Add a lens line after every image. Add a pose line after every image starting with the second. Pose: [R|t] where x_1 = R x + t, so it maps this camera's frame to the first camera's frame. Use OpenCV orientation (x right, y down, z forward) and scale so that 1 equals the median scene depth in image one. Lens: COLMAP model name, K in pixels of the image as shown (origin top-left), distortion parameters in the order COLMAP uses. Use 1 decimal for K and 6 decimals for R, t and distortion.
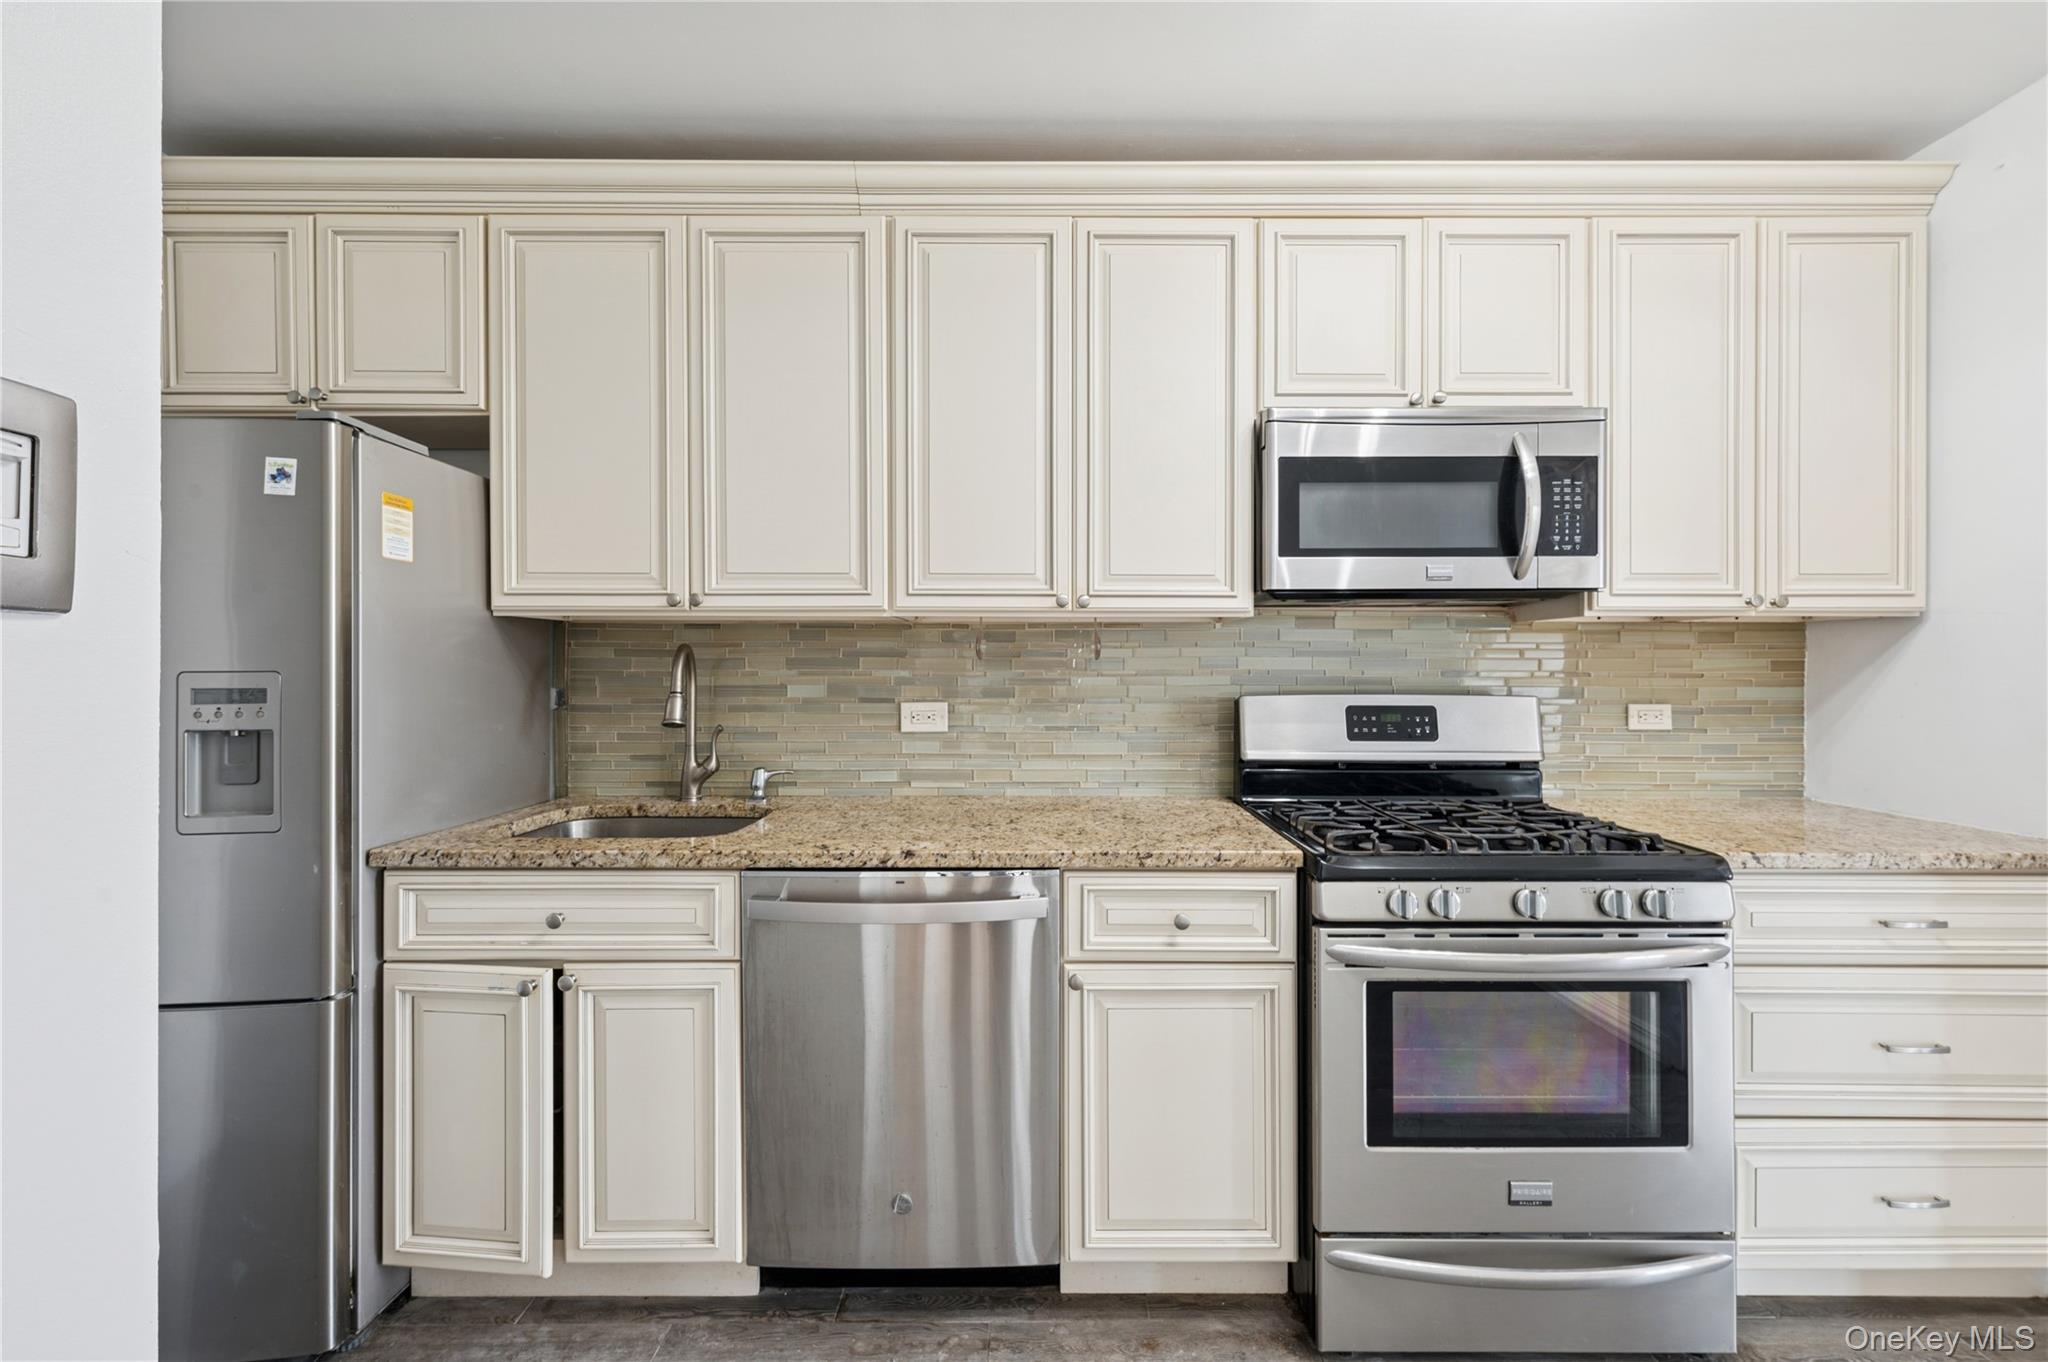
lens RADIAL K [[835.6, 0, 1017.8], [0, 835.6, 660.1], [0, 0, 1]] dist [0.000769, 0.000273]
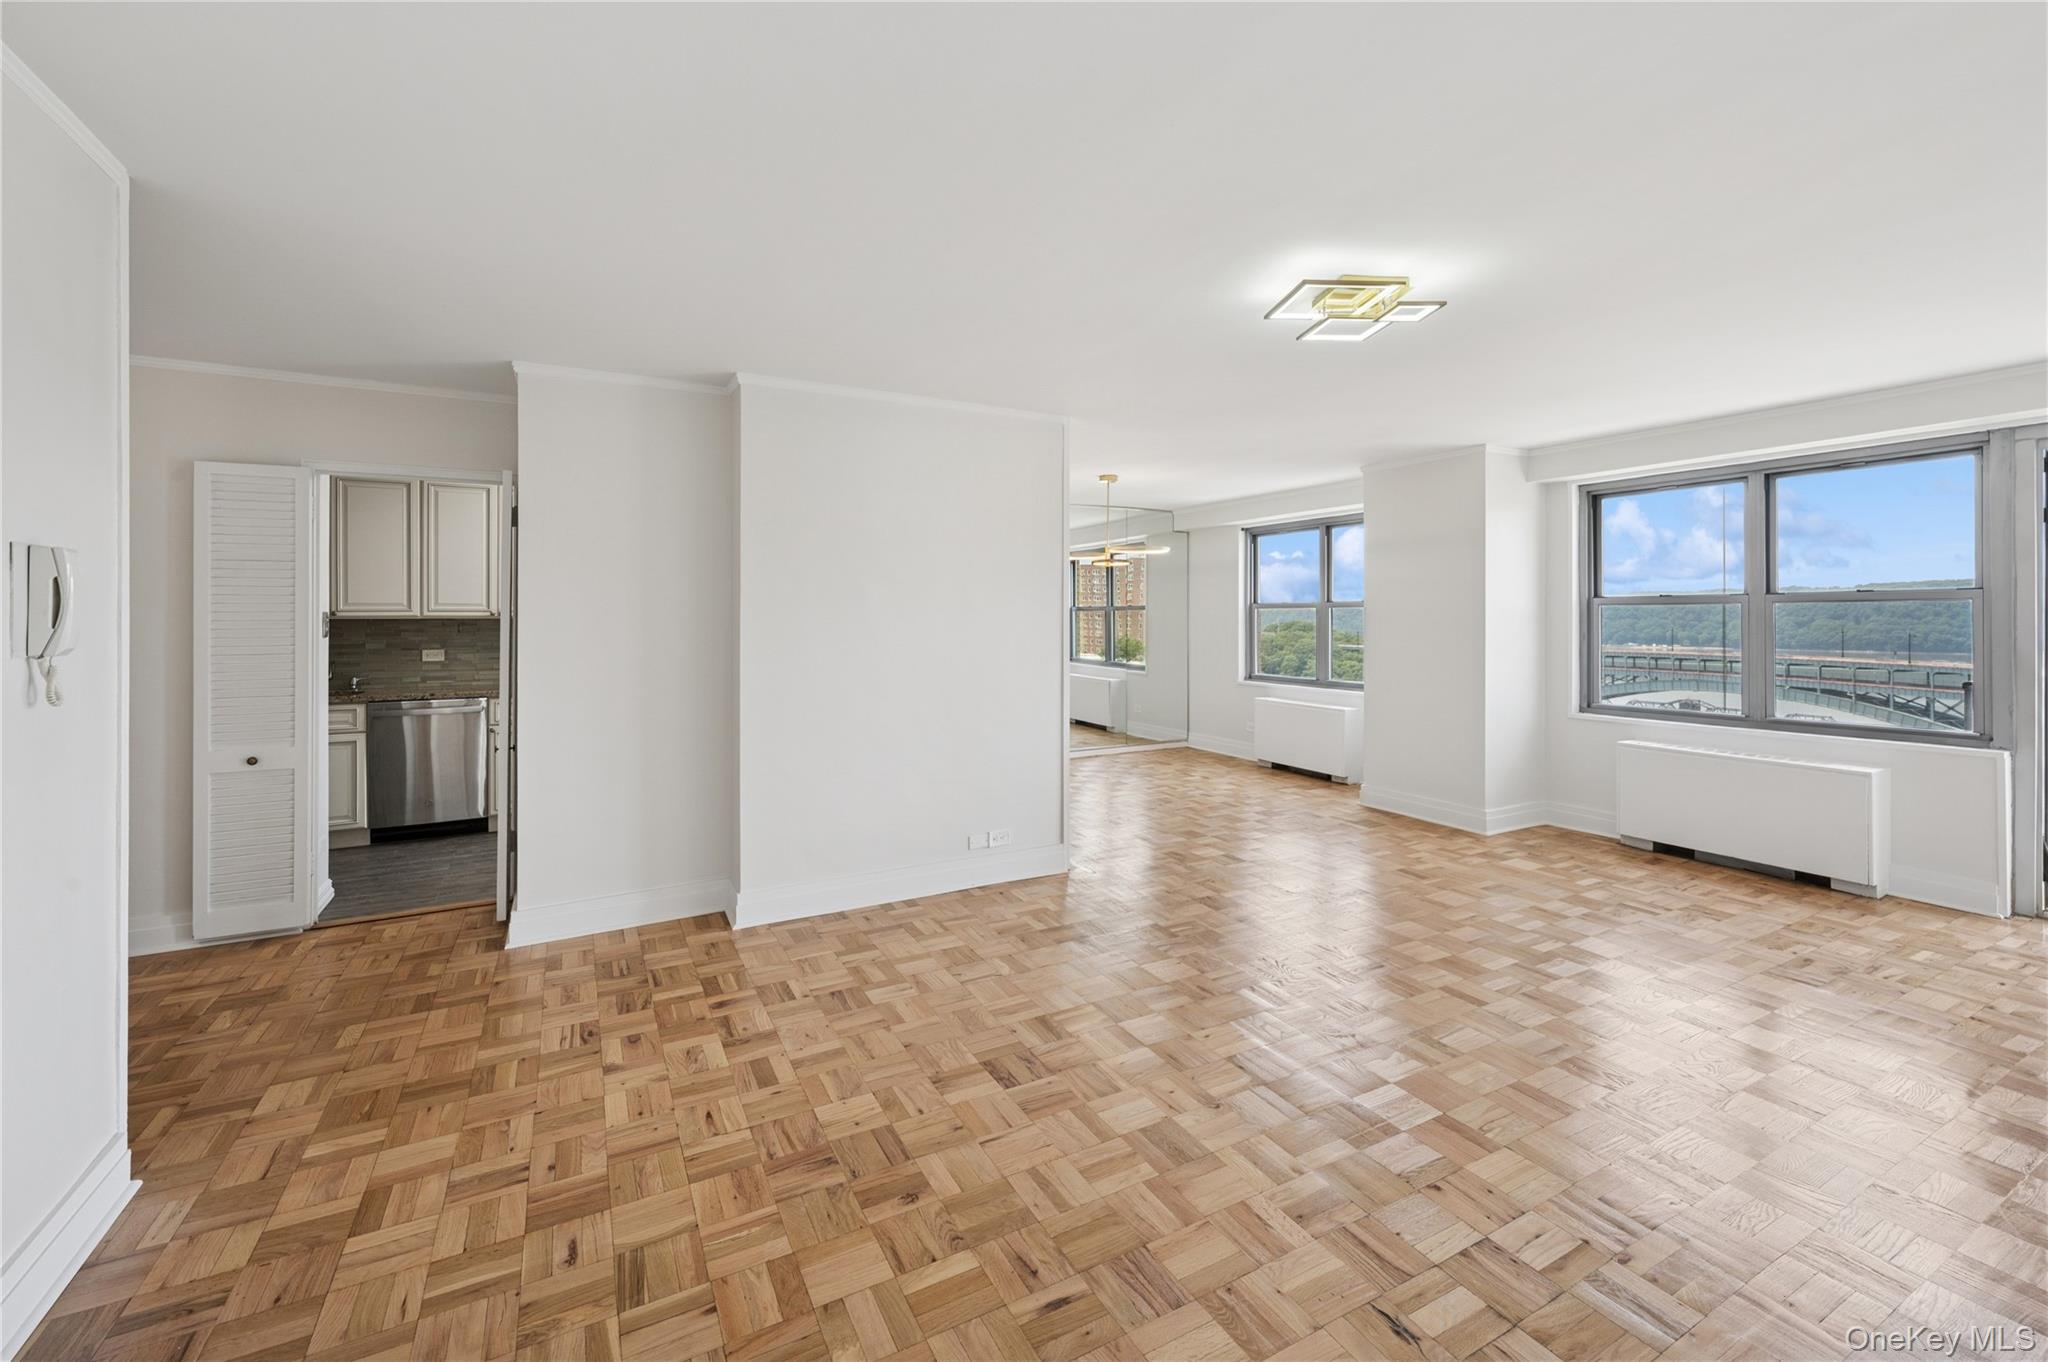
lens RADIAL K [[835.6, 0, 1032.3], [0, 835.6, 615.5], [0, 0, 1]] dist [0.000769, 0.000273]
pose [[0.851831, -0.000723, 0.523817, 0.121628], [0.002370, 0.999994, -0.002472, -0.048918], [-0.523812, 0.003347, 0.851827, -2.384148]]
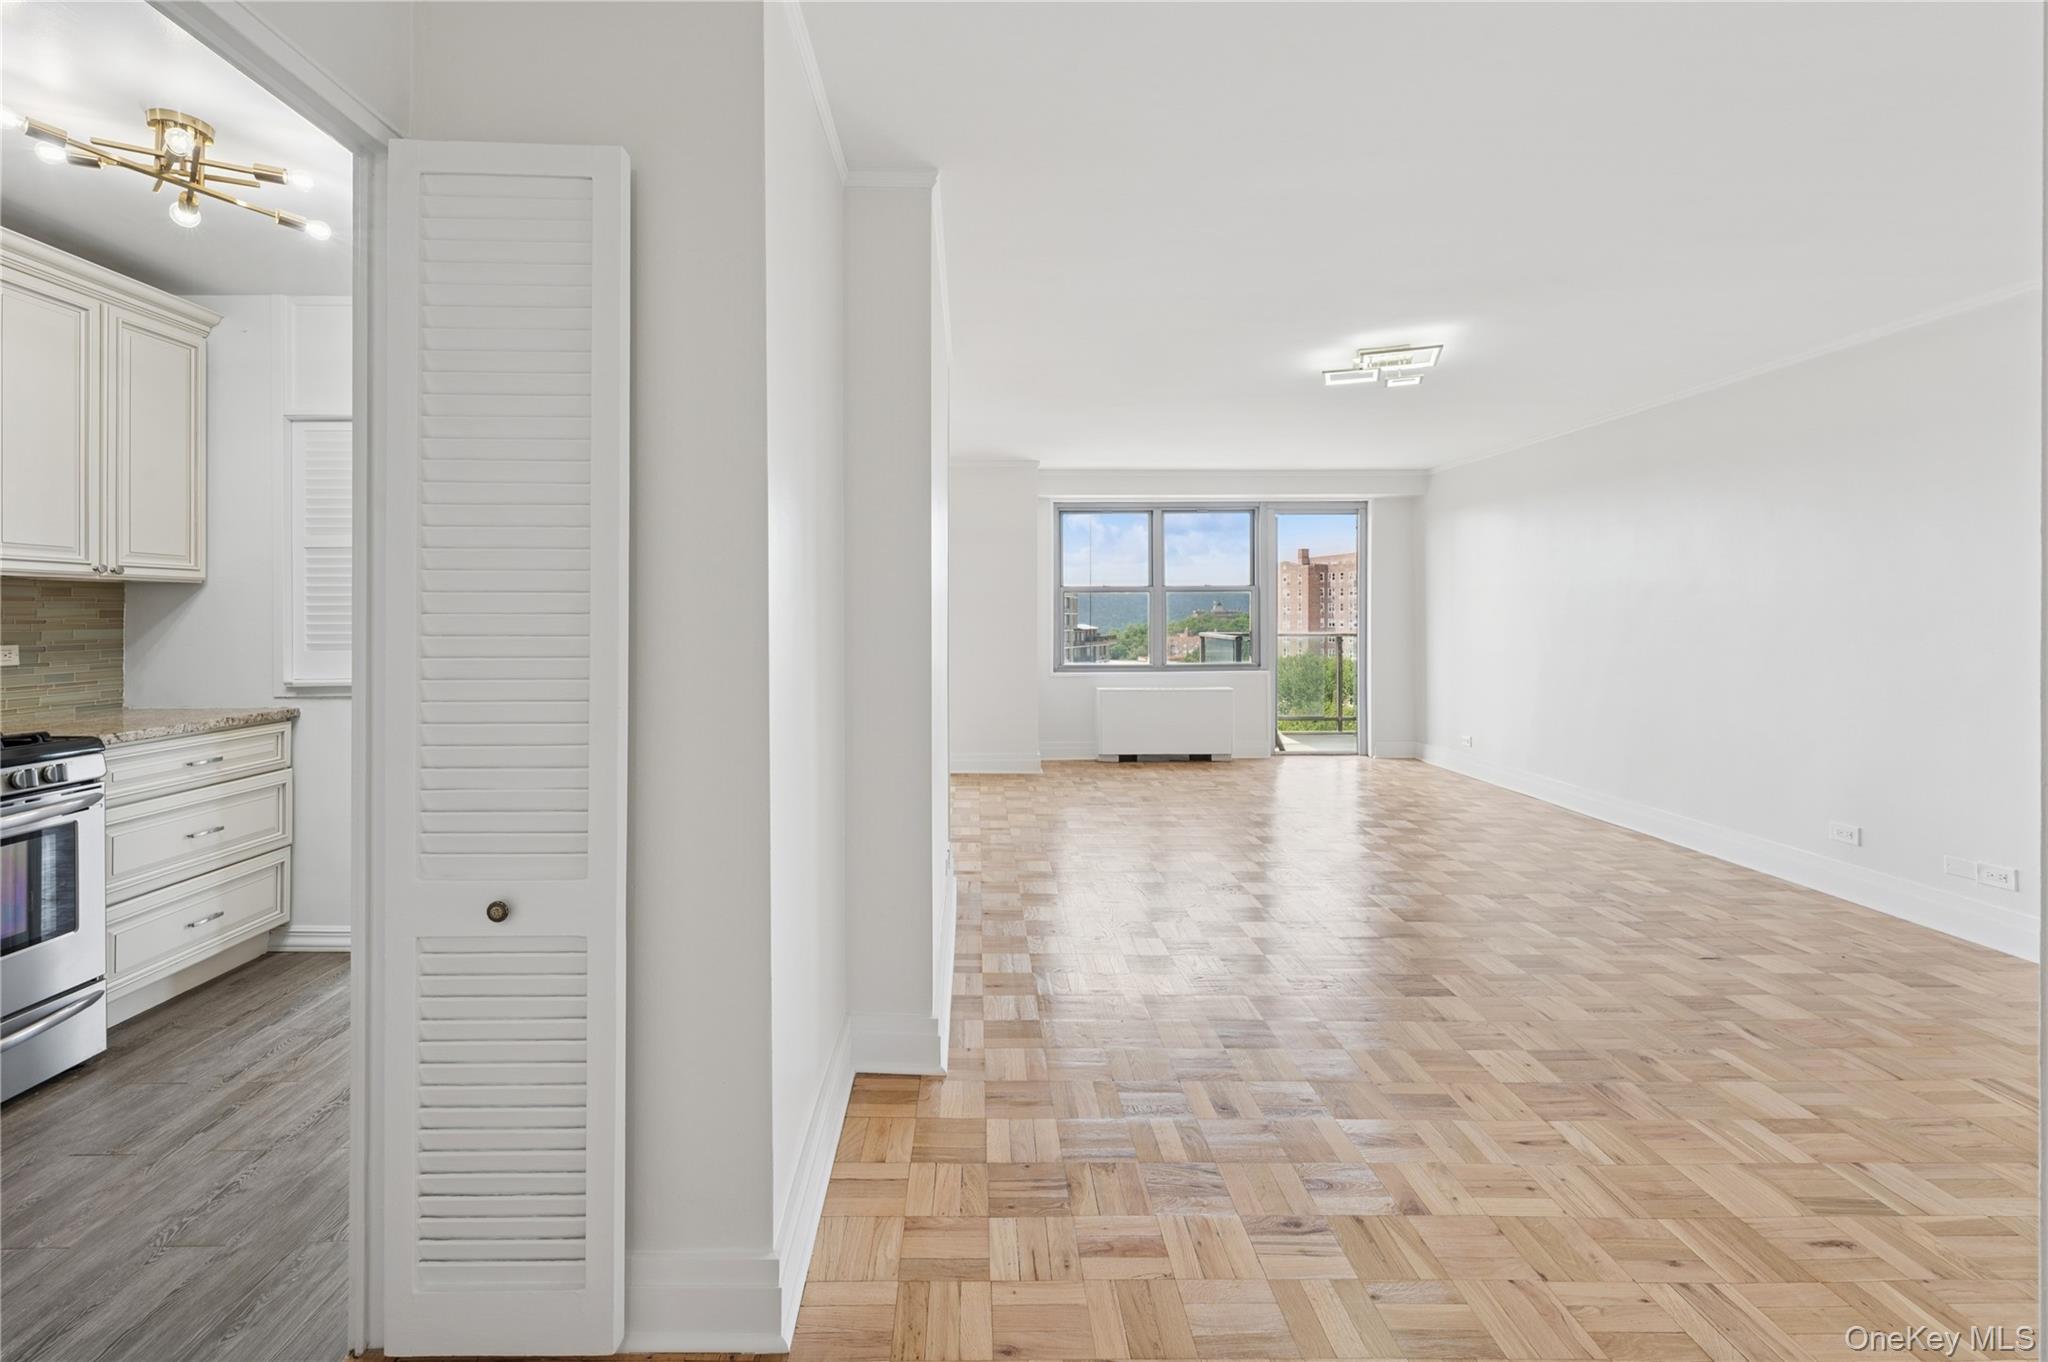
lens RADIAL K [[835.6, 0, 990.2], [0, 835.6, 609.1], [0, 0, 1]] dist [0.000769, 0.000273]
pose [[-0.047780, 0.003345, 0.998852, -0.630252], [0.000094, 0.999994, -0.003345, 0.003645], [-0.998858, -0.000066, -0.047780, -0.461863]]
